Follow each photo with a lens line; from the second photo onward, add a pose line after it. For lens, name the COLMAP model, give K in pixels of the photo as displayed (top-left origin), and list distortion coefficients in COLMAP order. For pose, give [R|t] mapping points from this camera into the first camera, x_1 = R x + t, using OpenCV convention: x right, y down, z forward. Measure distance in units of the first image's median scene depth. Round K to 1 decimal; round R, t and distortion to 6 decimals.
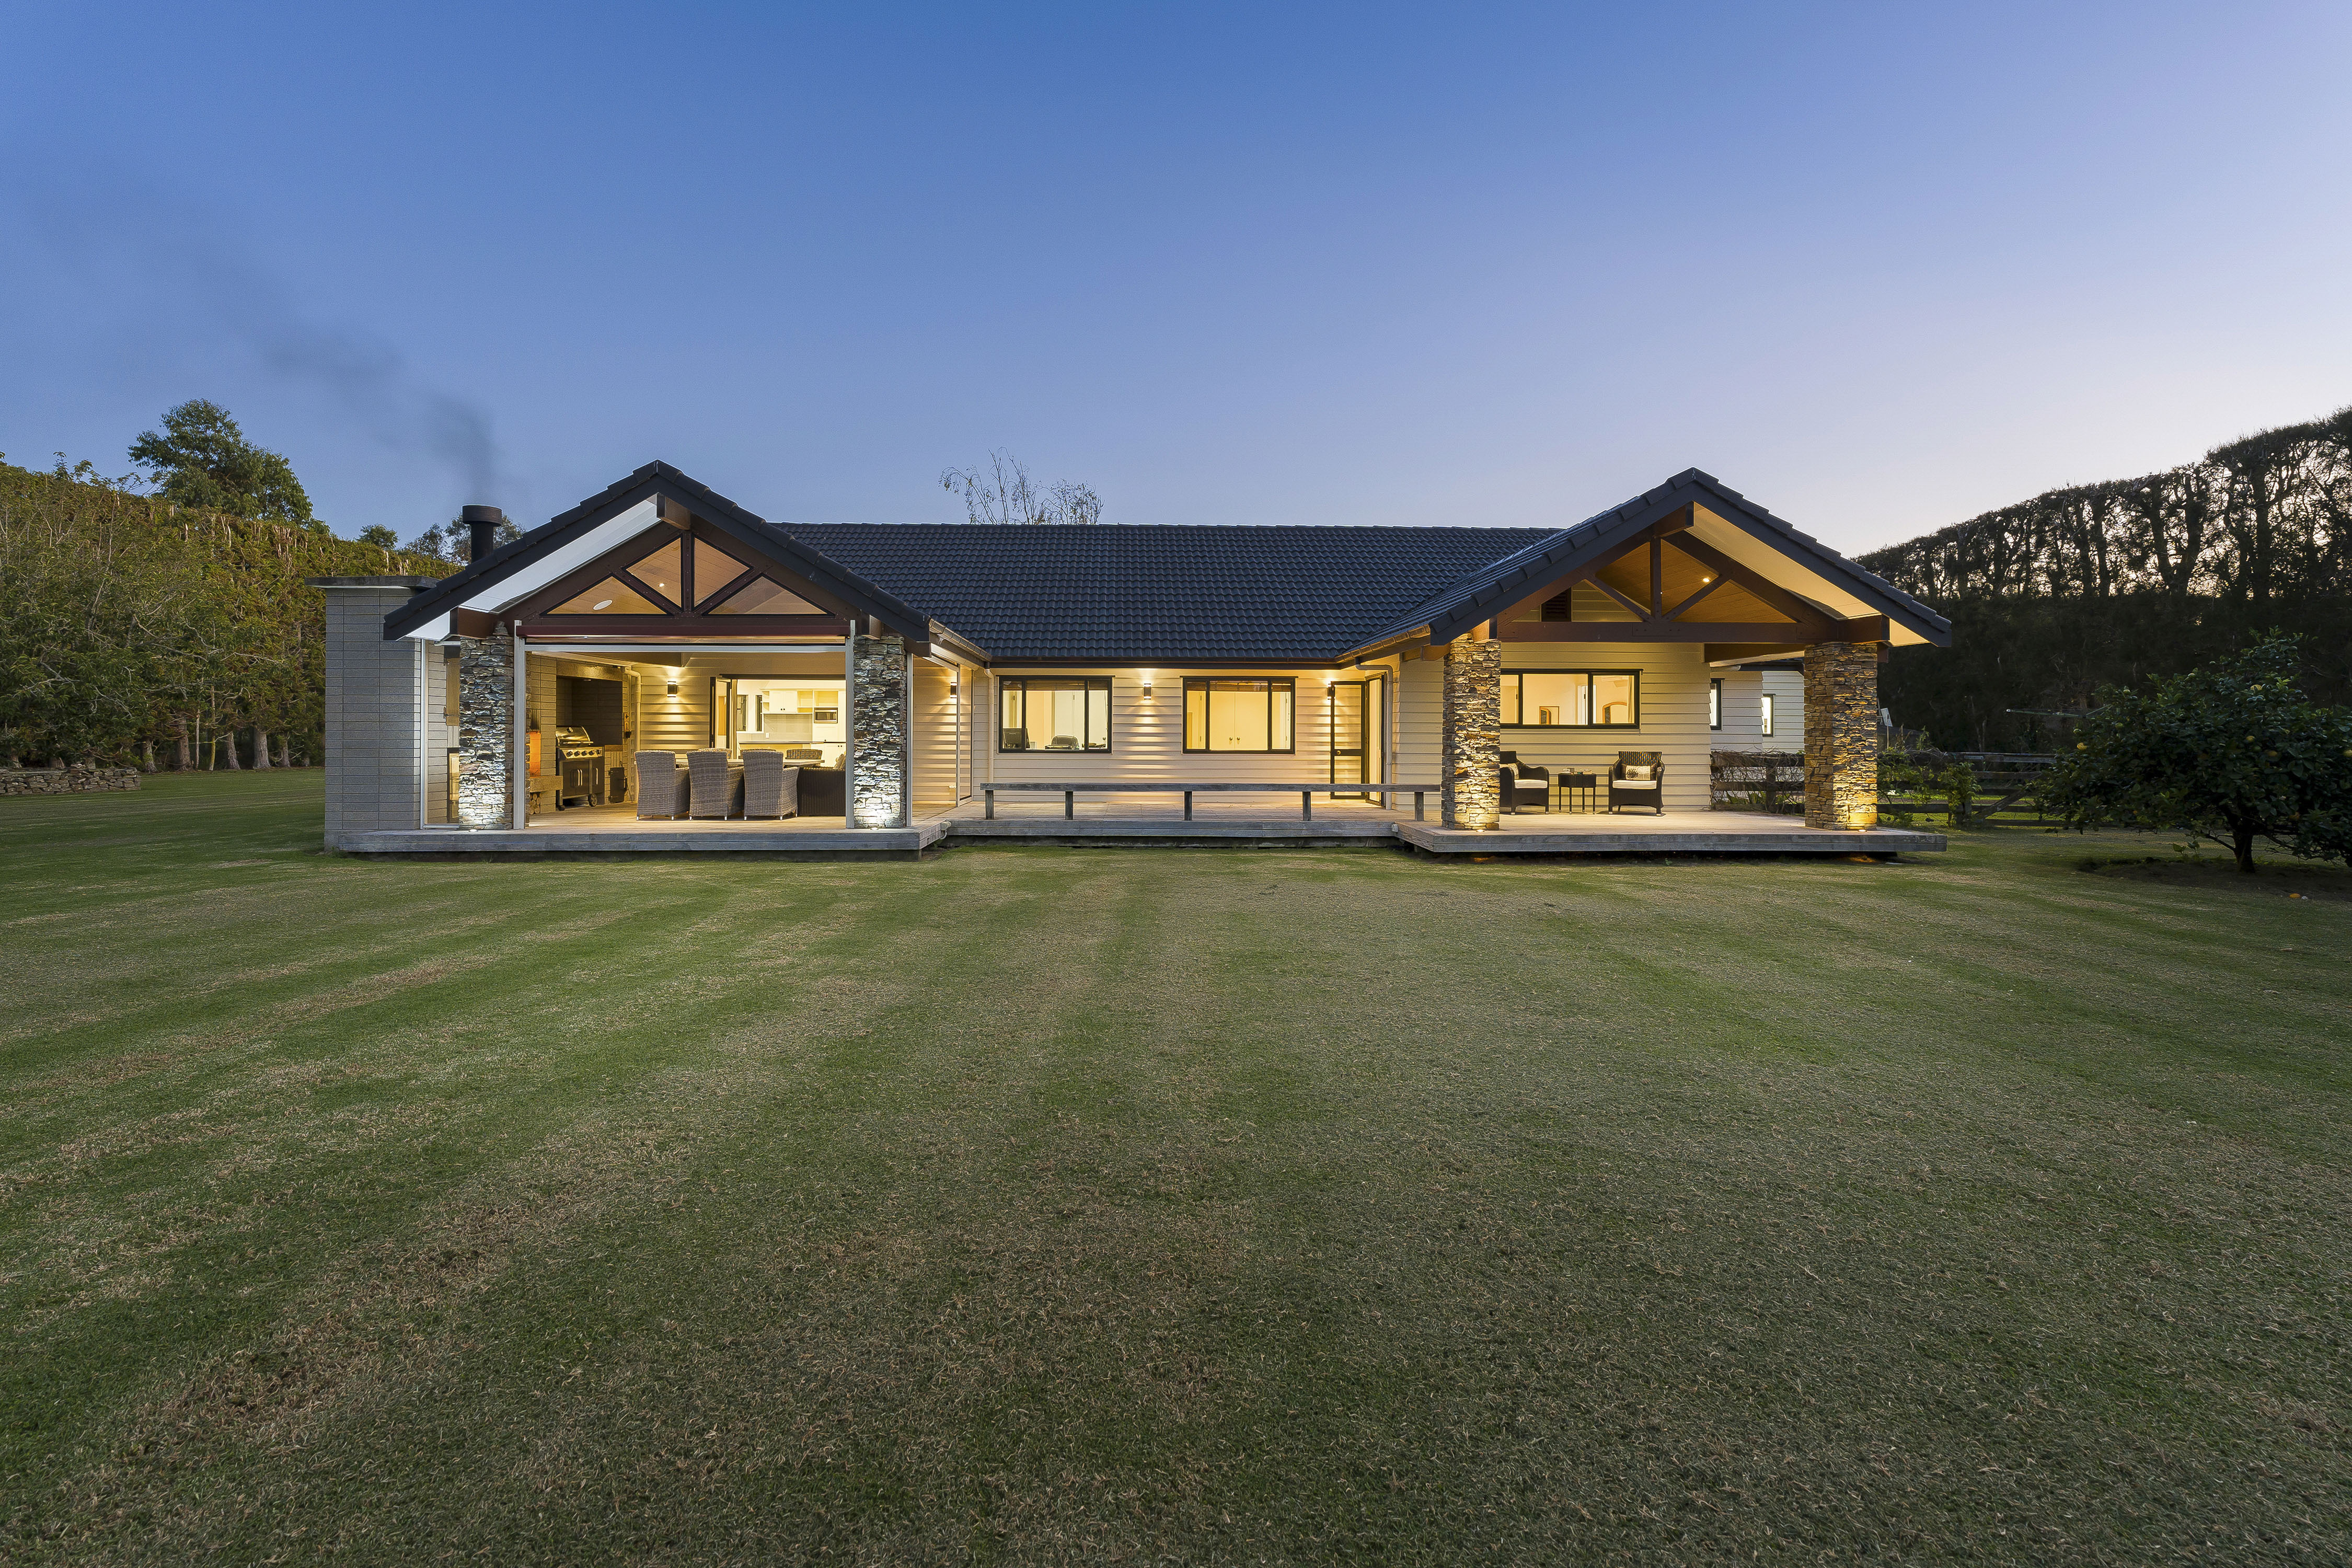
lens RADIAL K [[1066.0, 0, 1147.9], [0, 1066.0, 742.3], [0, 0, 1]] dist [0.000348, -0.000014]
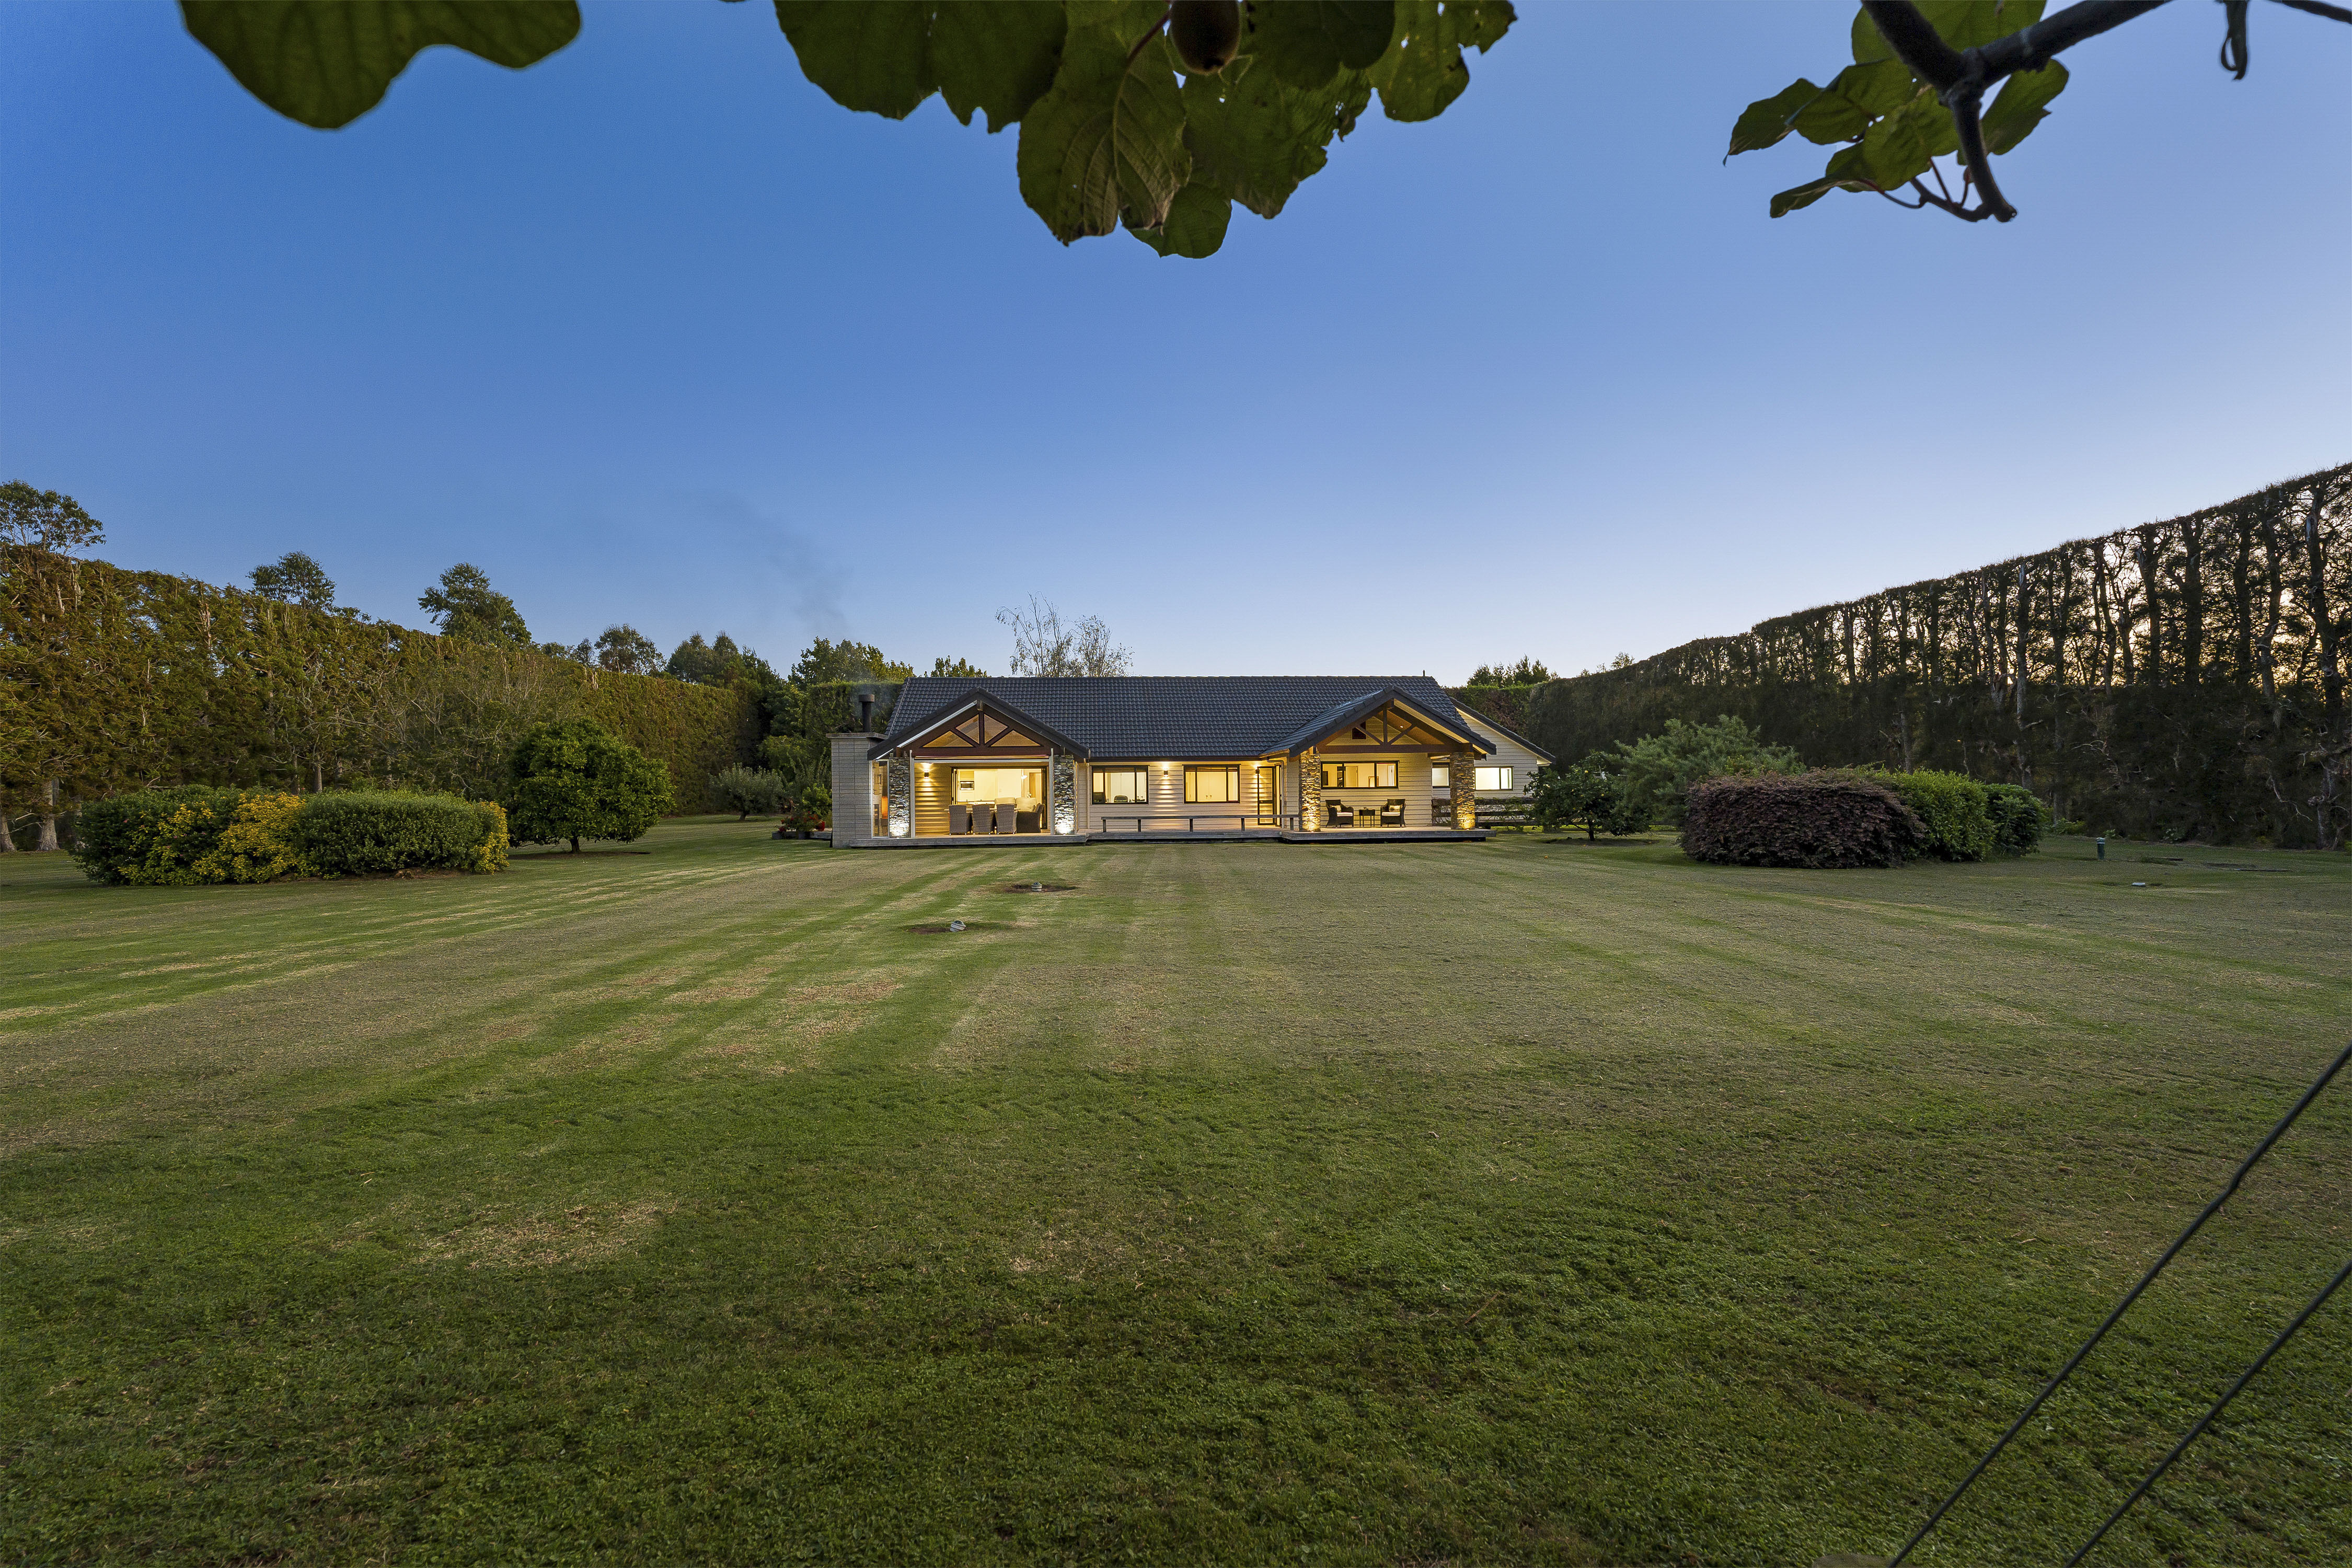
lens RADIAL K [[1030.0, 0, 1176.0], [0, 1030.0, 784.0], [0, 0, 1]] dist [0.000778, 0.000049]
pose [[0.998189, -0.012922, 0.058748, -0.096703], [0.013827, 0.999792, -0.015020, 0.002942], [-0.058542, 0.015805, 0.998160, -0.938934]]
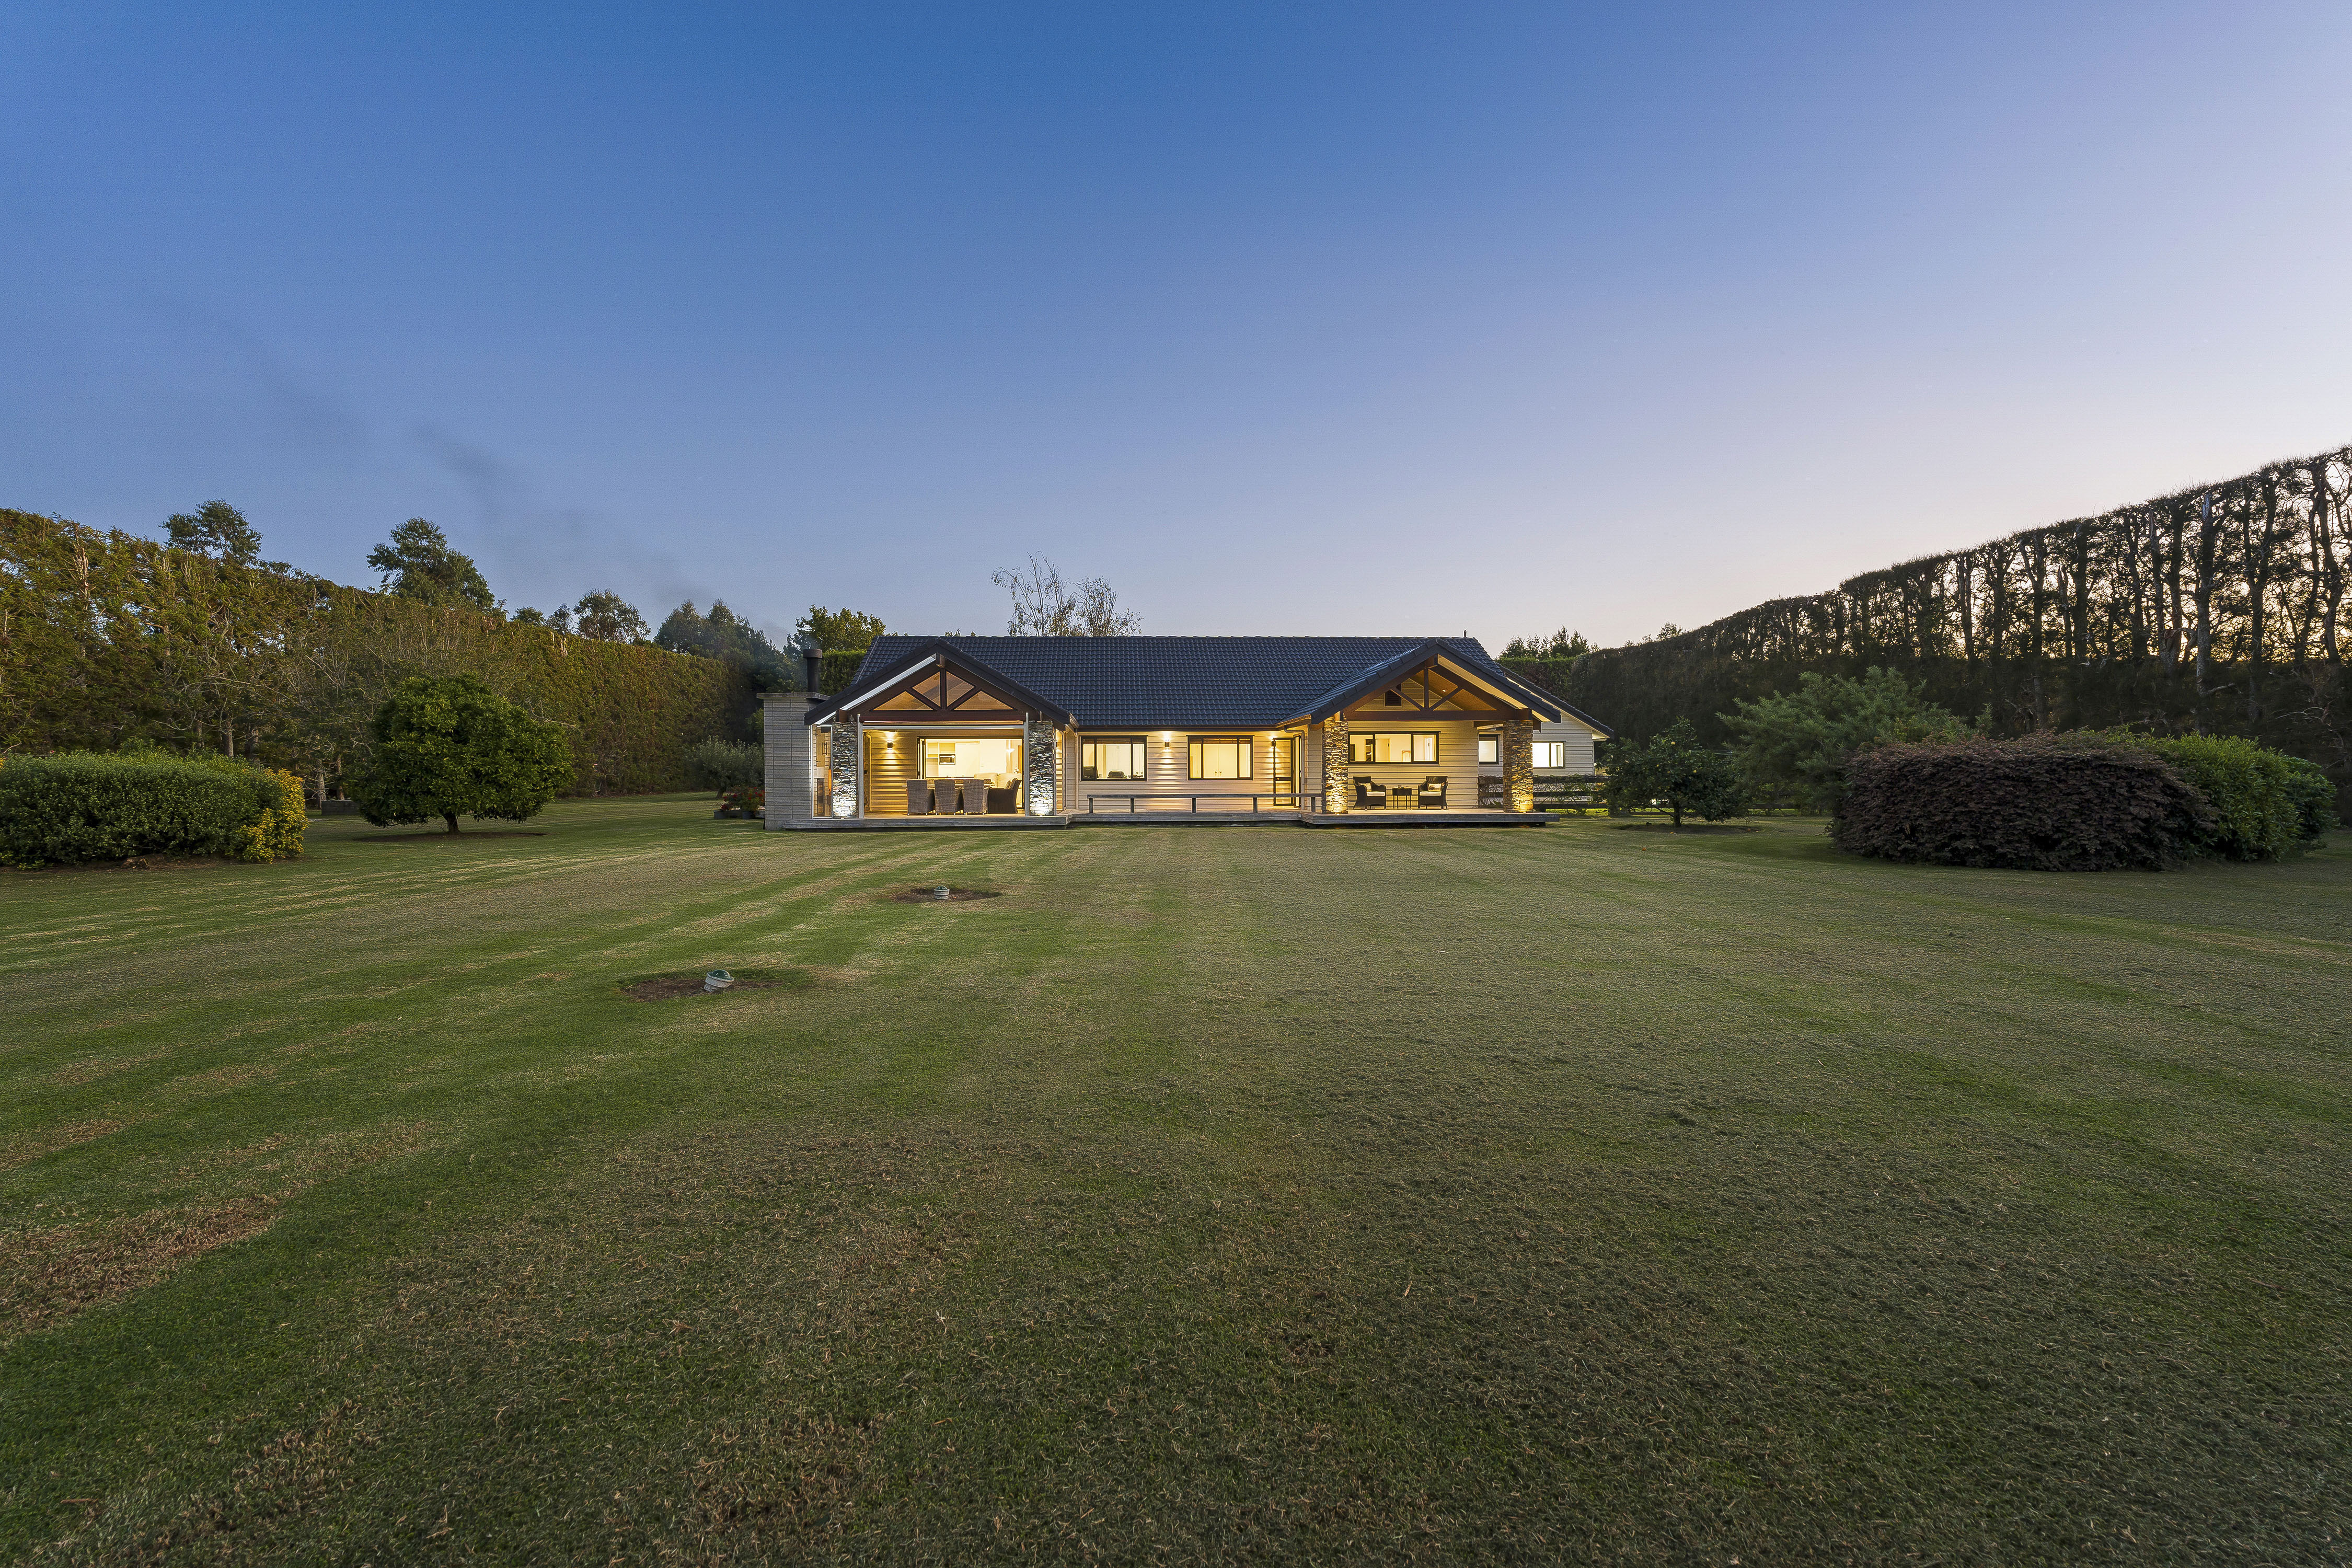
lens RADIAL K [[1030.0, 0, 1176.0], [0, 1030.0, 784.0], [0, 0, 1]] dist [0.000778, 0.000049]
pose [[0.999200, -0.008474, 0.039077, -0.052619], [0.008352, 0.999960, 0.003277, 0.011111], [-0.039103, -0.002948, 0.999231, -0.671729]]
